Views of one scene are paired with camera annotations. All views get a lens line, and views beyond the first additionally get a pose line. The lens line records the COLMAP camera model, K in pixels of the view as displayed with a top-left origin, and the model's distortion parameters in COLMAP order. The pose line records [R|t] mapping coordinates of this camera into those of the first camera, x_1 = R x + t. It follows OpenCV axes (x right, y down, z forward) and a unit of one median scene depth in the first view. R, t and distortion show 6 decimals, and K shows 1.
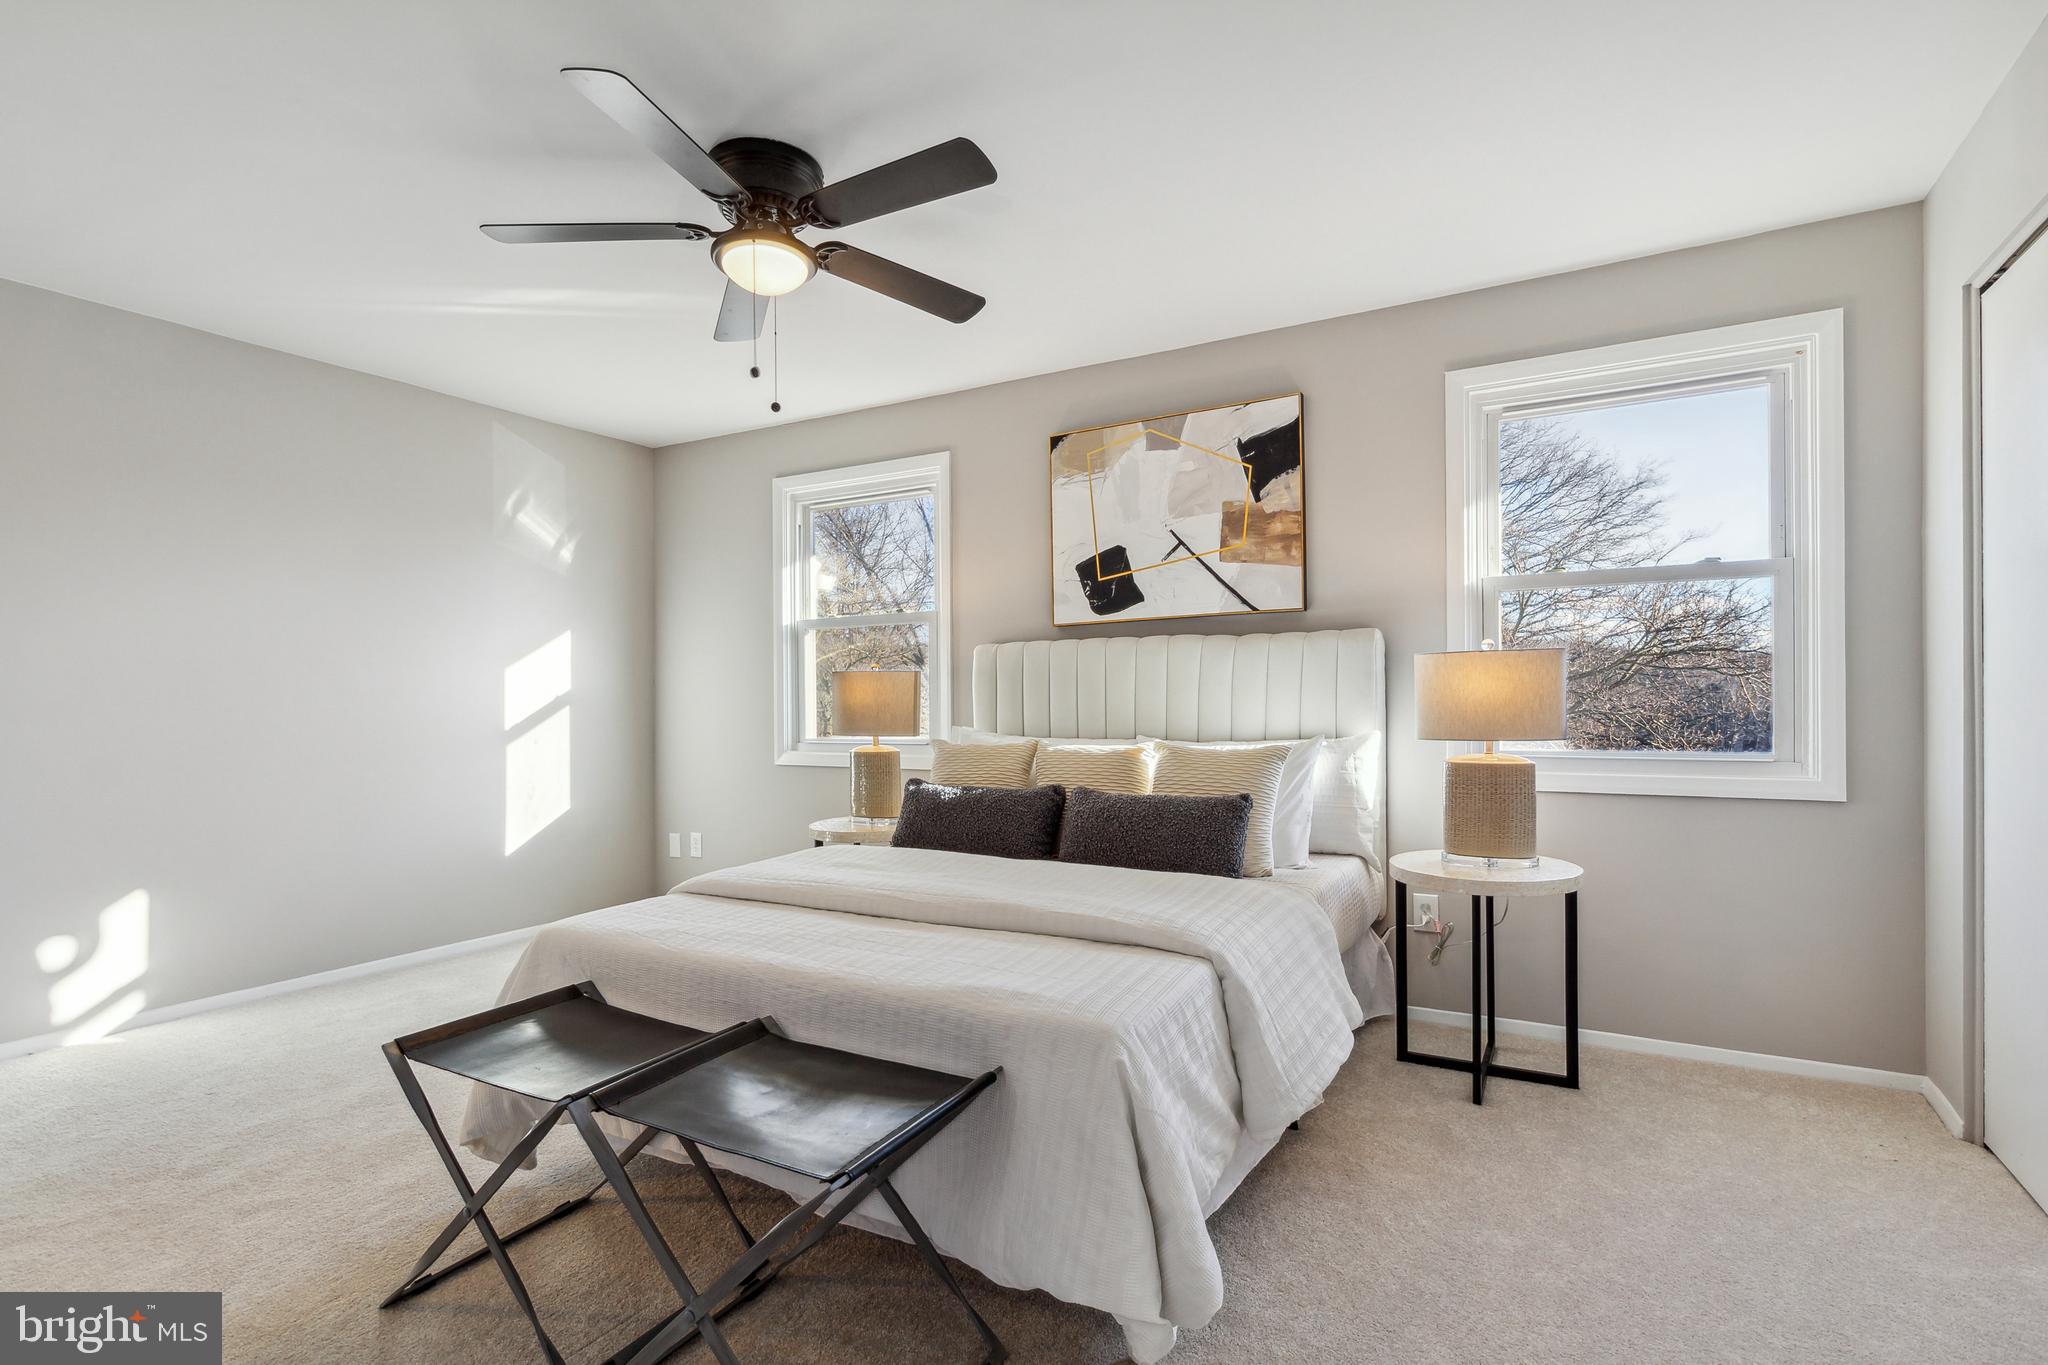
lens RADIAL K [[966.5, 0, 1016.8], [0, 966.5, 695.6], [0, 0, 1]] dist [0.002292, 0.000303]
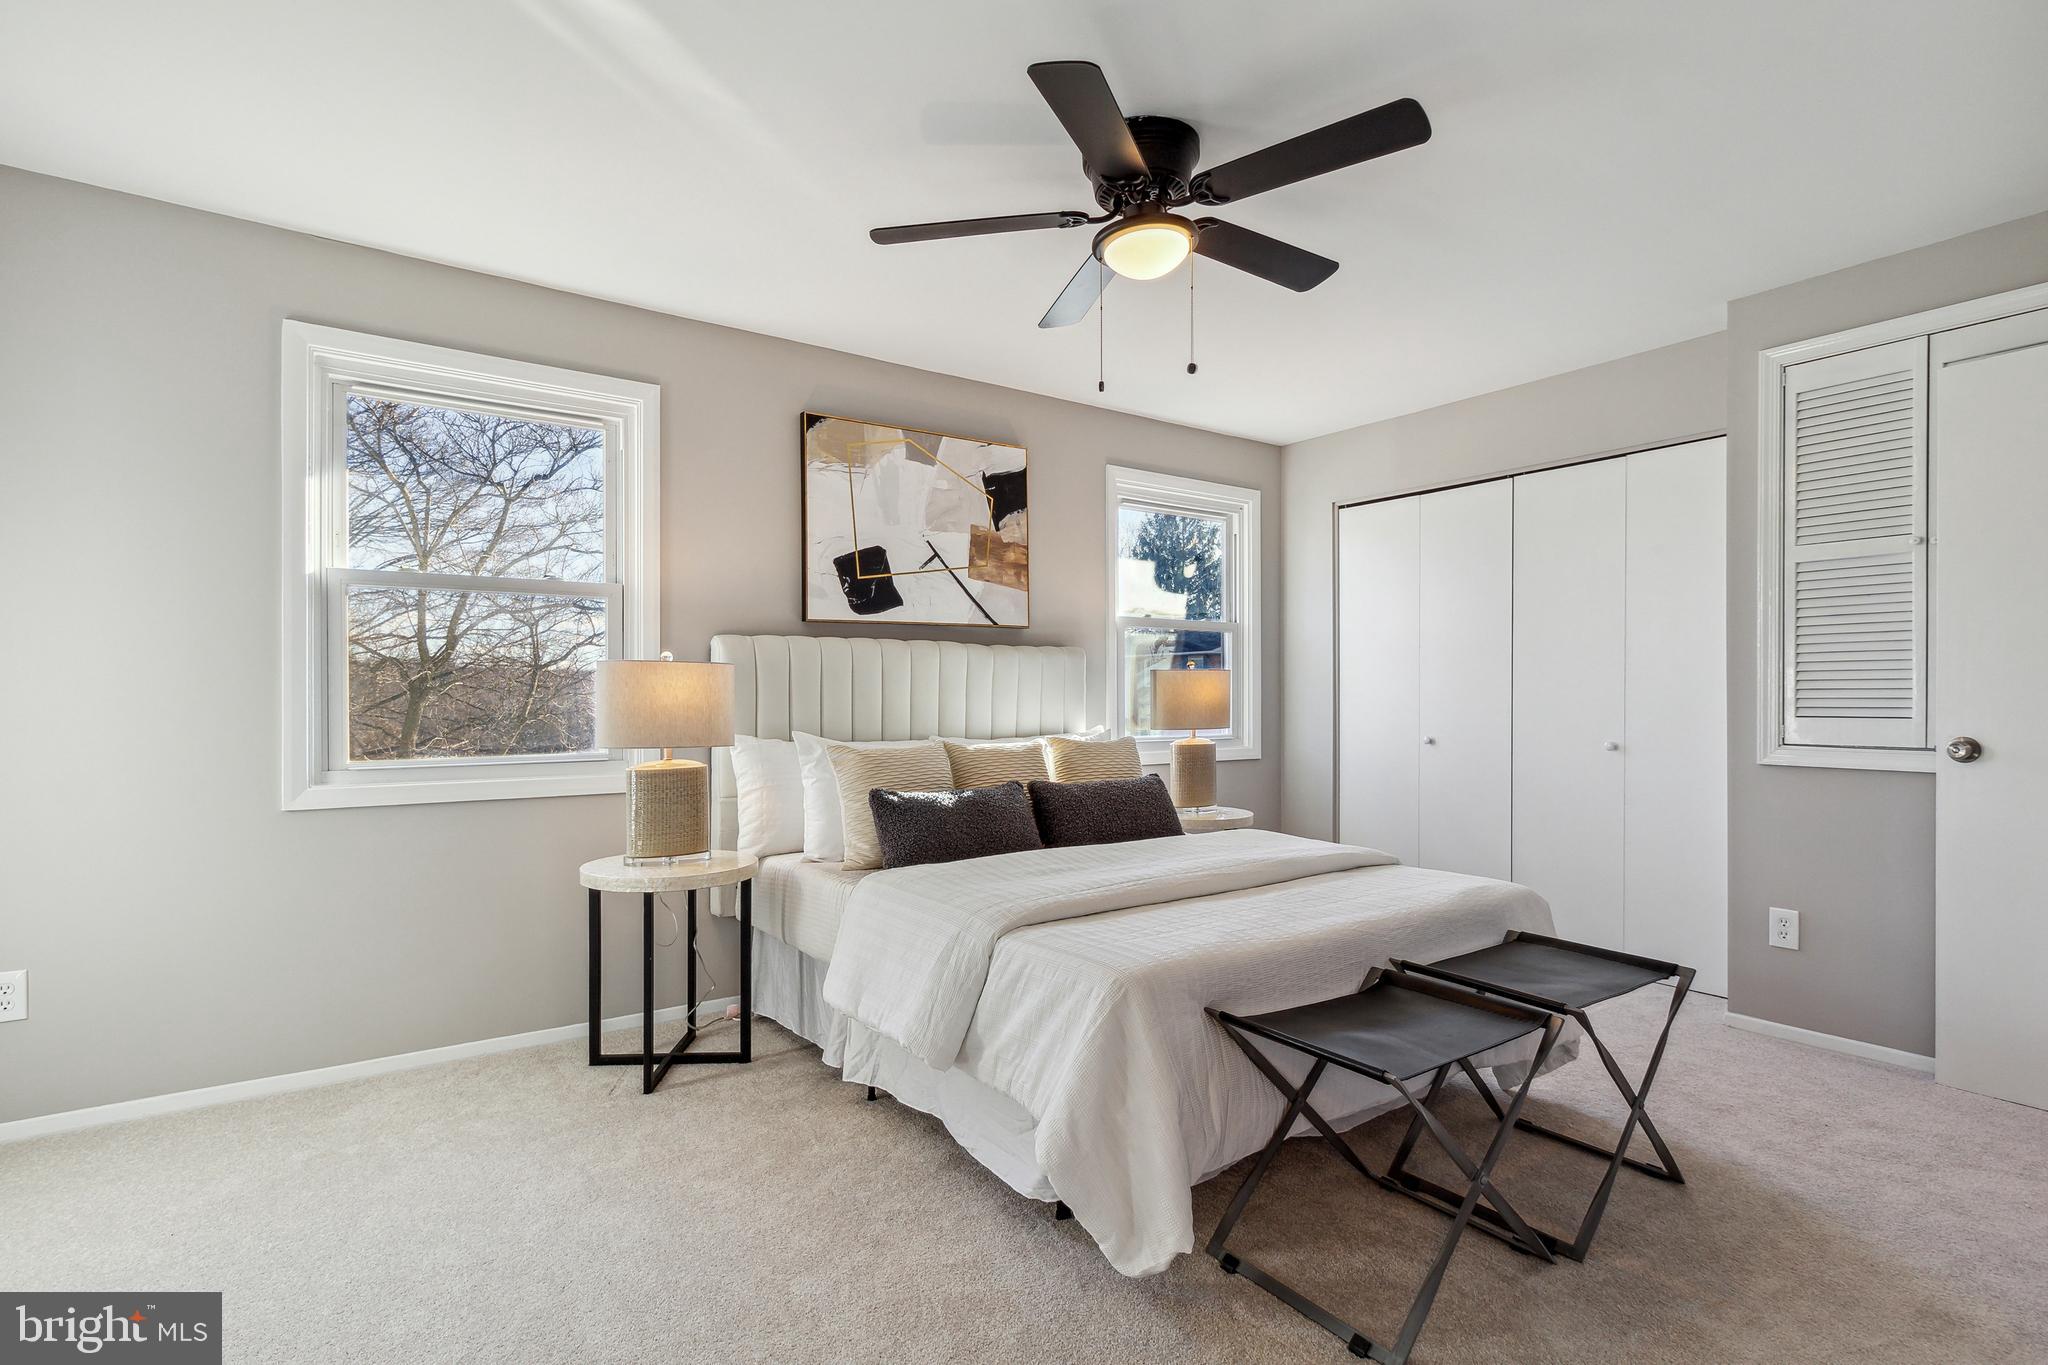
lens RADIAL K [[1004.0, 0, 1028.4], [0, 1004.0, 706.9], [0, 0, 1]] dist [0.000849, 0.000241]
pose [[0.423550, 0.001629, 0.905871, -0.798736], [-0.003371, 0.999994, -0.000222, 0.009862], [-0.905866, -0.002960, 0.423553, 0.443160]]
